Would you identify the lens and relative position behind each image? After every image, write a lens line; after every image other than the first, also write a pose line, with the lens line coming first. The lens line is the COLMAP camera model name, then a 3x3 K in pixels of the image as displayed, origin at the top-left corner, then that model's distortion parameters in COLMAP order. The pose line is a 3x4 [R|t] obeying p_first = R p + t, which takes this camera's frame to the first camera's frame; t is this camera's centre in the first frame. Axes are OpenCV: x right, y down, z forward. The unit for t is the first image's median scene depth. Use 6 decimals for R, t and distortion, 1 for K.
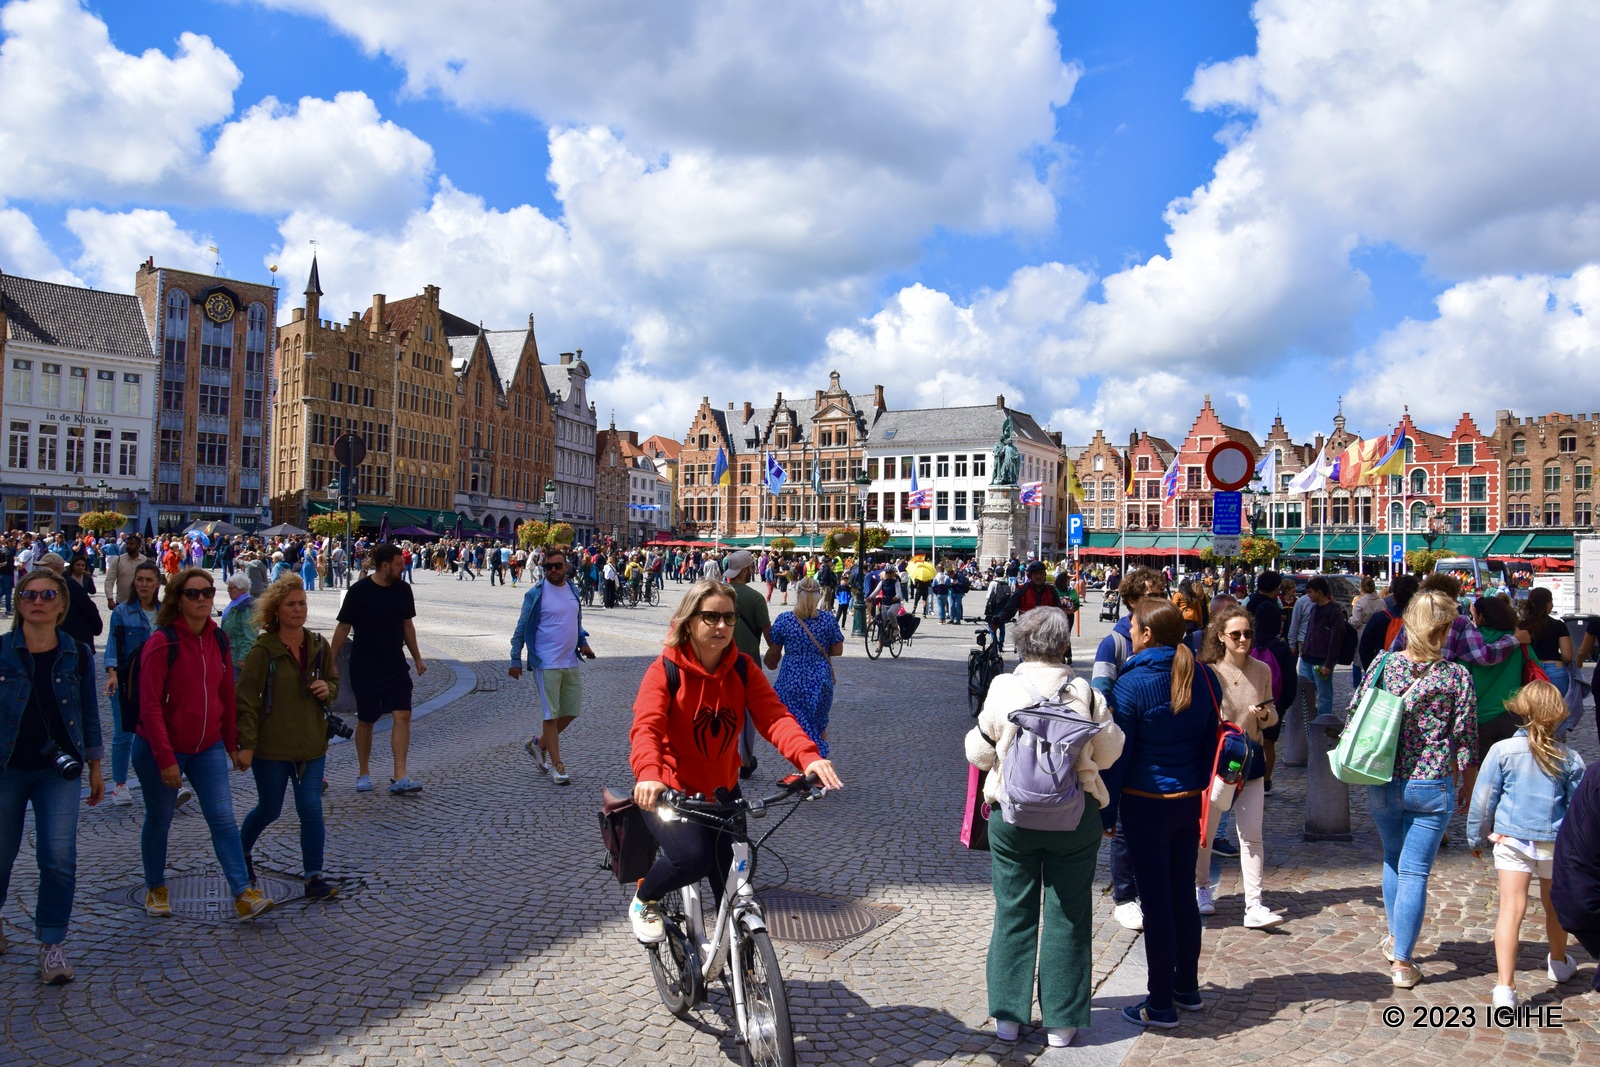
lens RADIAL K [[1571.2, 0, 801.0], [0, 1571.2, 511.1], [0, 0, 1]] dist [0.003769, 0.016903]
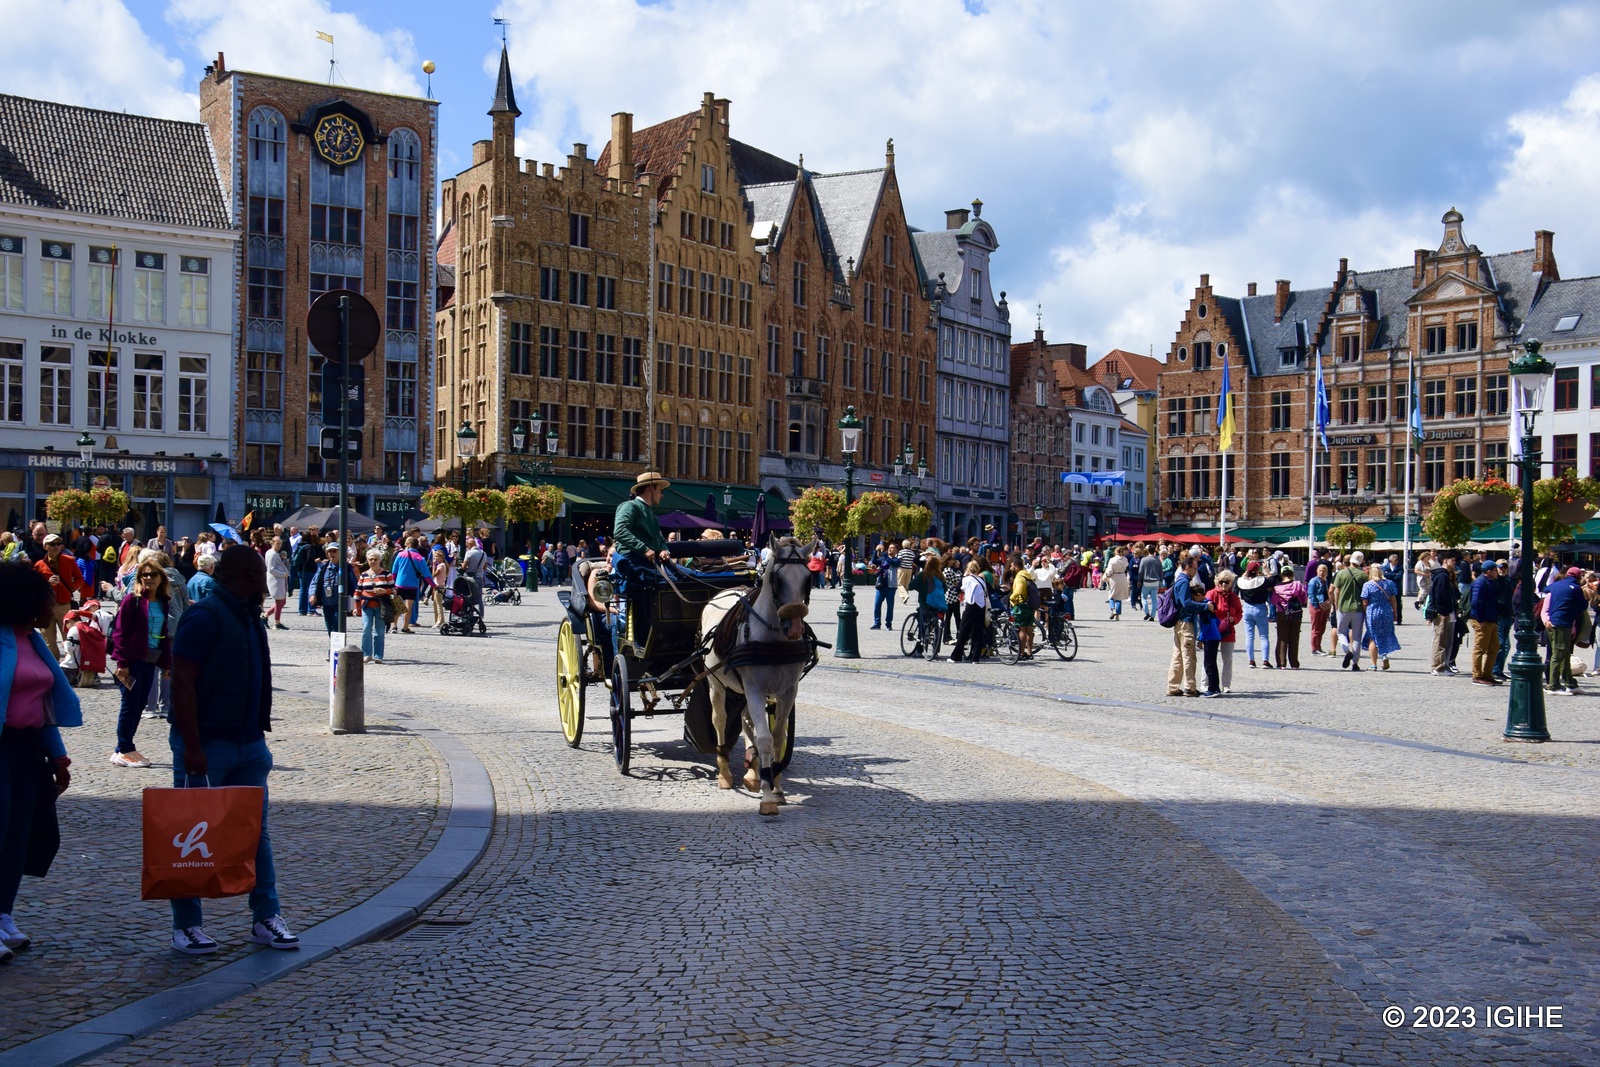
lens RADIAL K [[2161.7, 0, 800.0], [0, 2161.7, 533.5], [0, 0, 1]] dist [0.159406, 0.077719]
pose [[0.963540, -0.013073, -0.267244, 0.006848], [0.016745, 0.999794, 0.011466, 0.008442], [0.267039, -0.015523, 0.963561, 0.236216]]
